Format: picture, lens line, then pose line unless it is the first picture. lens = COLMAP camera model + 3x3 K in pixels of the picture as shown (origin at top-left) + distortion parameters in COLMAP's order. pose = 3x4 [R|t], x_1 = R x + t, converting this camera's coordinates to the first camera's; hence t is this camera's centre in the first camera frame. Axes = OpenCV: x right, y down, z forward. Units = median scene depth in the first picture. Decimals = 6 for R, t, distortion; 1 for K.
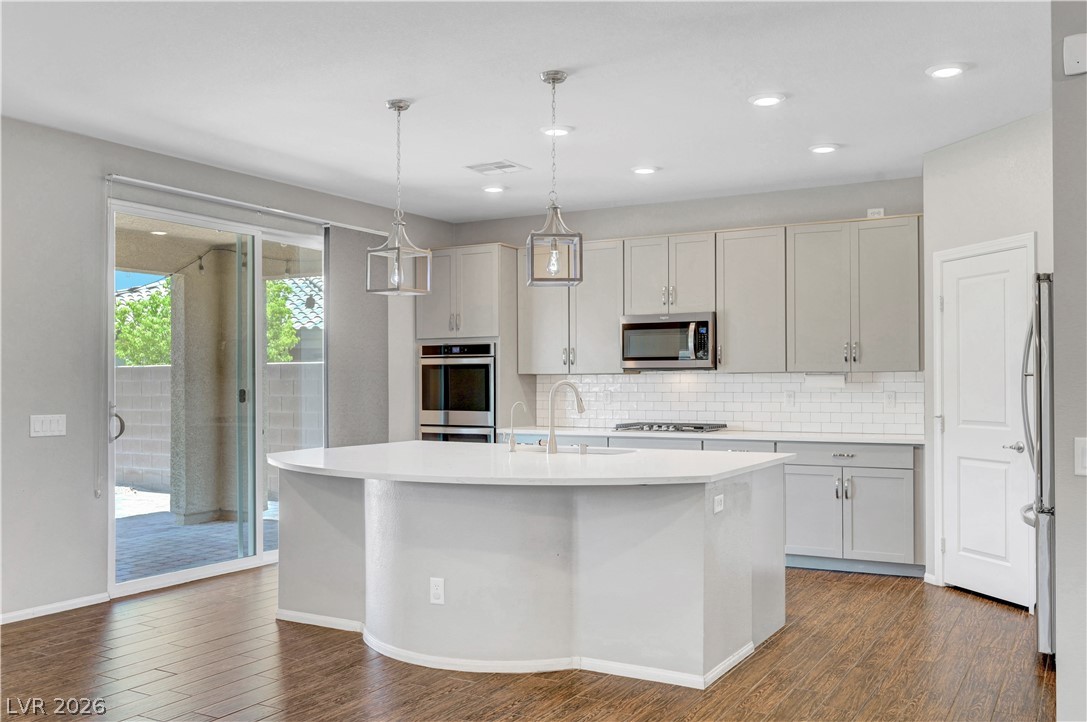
lens RADIAL K [[963.4, 0, 543.5], [0, 963.4, 372.6], [0, 0, 1]] dist [-0.007596, 0.002800]
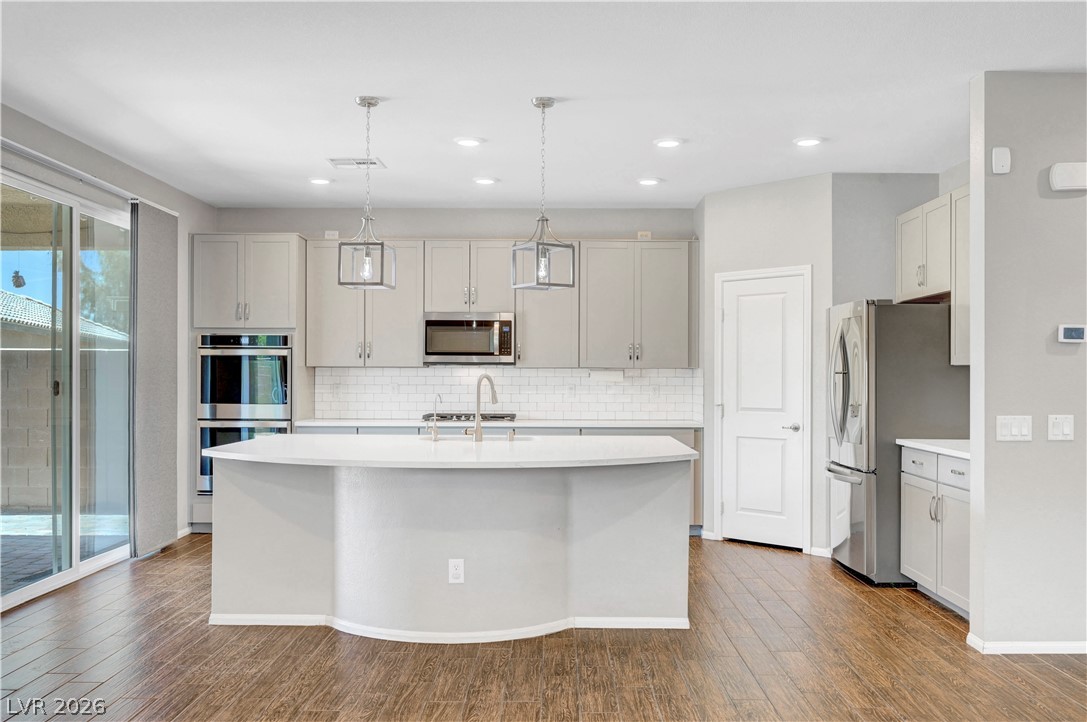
lens RADIAL K [[963.4, 0, 547.7], [0, 963.4, 373.0], [0, 0, 1]] dist [-0.007596, 0.002800]
pose [[0.872533, 0.008103, 0.488487, -0.343154], [-0.012125, 0.999914, 0.005071, 0.000408], [-0.488404, -0.010347, 0.872556, 0.014308]]
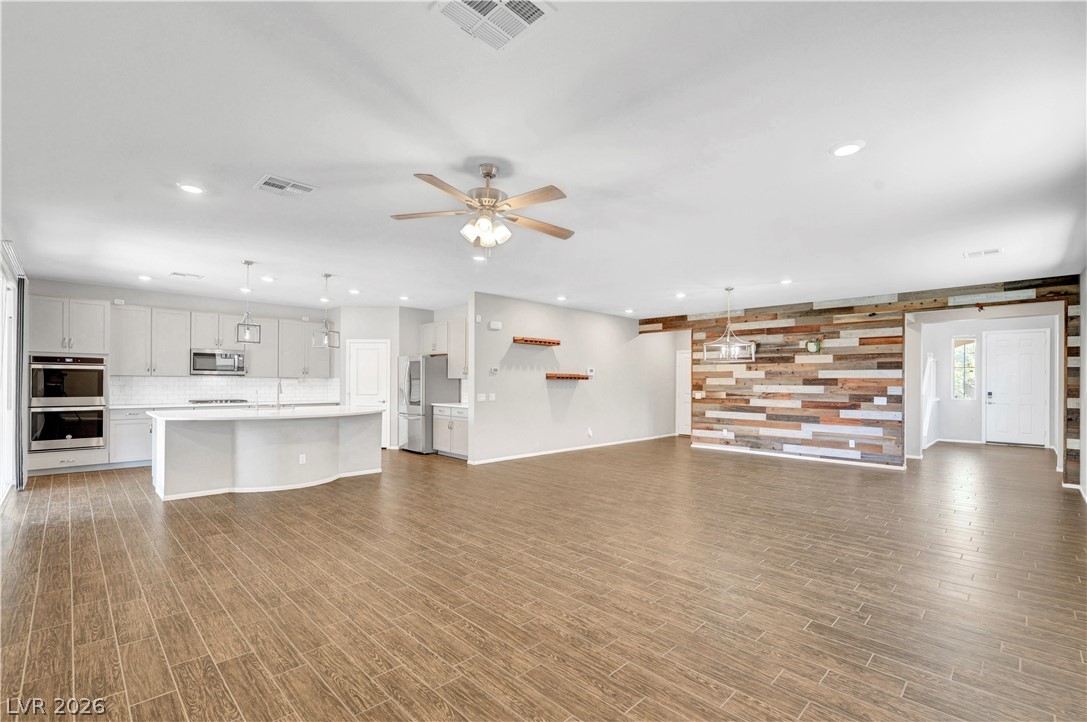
lens RADIAL K [[479.8, 0, 545.8], [0, 479.8, 380.4], [0, 0, 1]] dist [0.000296, 0.000258]
pose [[0.264412, 0.008268, 0.964374, -0.772516], [-0.018873, 0.999816, -0.003397, -0.001533], [-0.964225, -0.017303, 0.264519, -0.005024]]
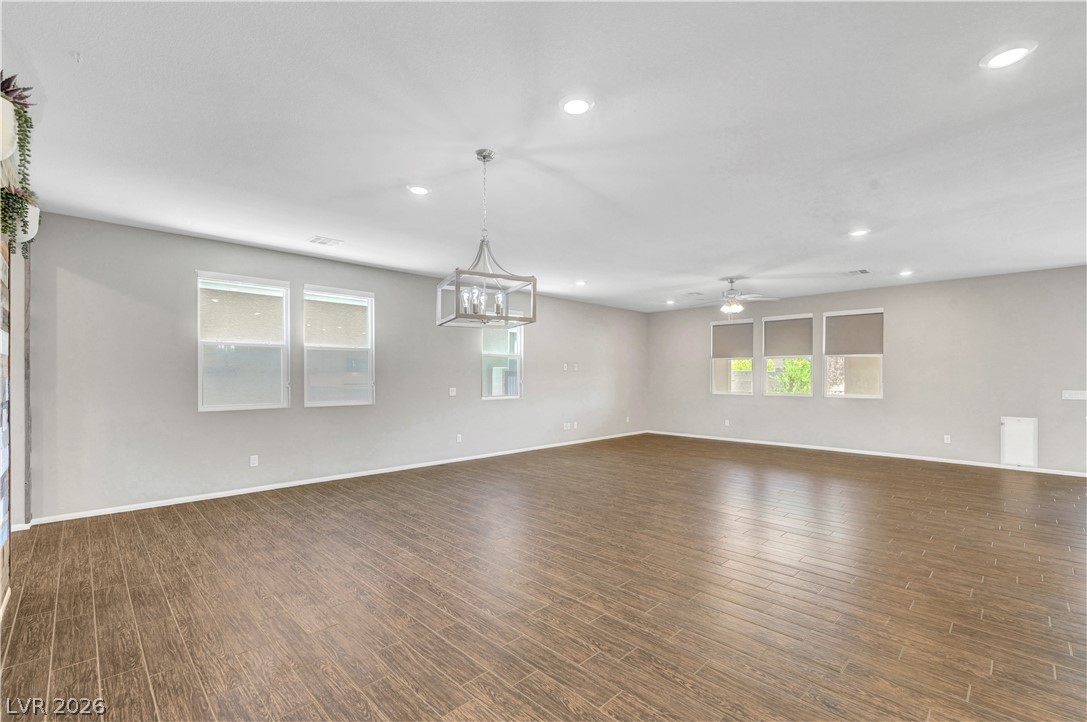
lens RADIAL K [[479.8, 0, 554.1], [0, 479.8, 372.0], [0, 0, 1]] dist [0.000296, 0.000258]
pose [[-0.252726, -0.007928, -0.967505, 0.721647], [0.011391, 0.999873, -0.011169, -0.001422], [0.967471, -0.013844, -0.252603, 0.064977]]
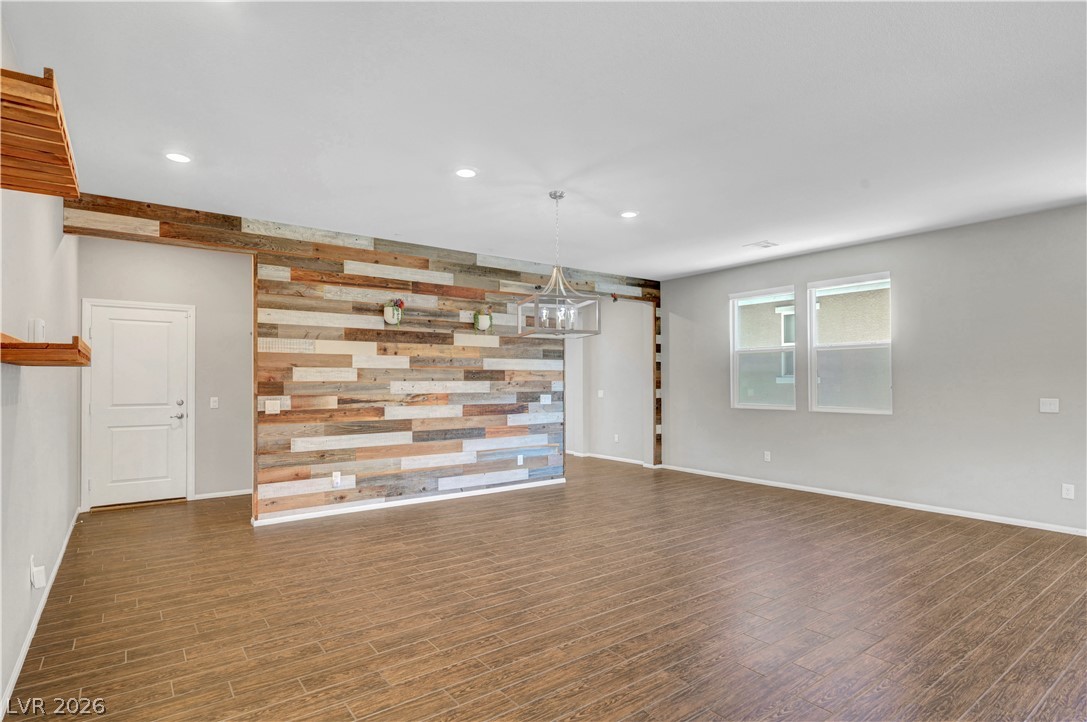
lens RADIAL K [[563.4, 0, 544.2], [0, 563.4, 380.7], [0, 0, 1]] dist [-0.002866, -0.000185]
pose [[-0.917972, 0.003055, 0.396632, 0.077279], [-0.000372, 0.999963, -0.008563, 0.001915], [-0.396644, -0.008008, -0.917938, 0.465271]]
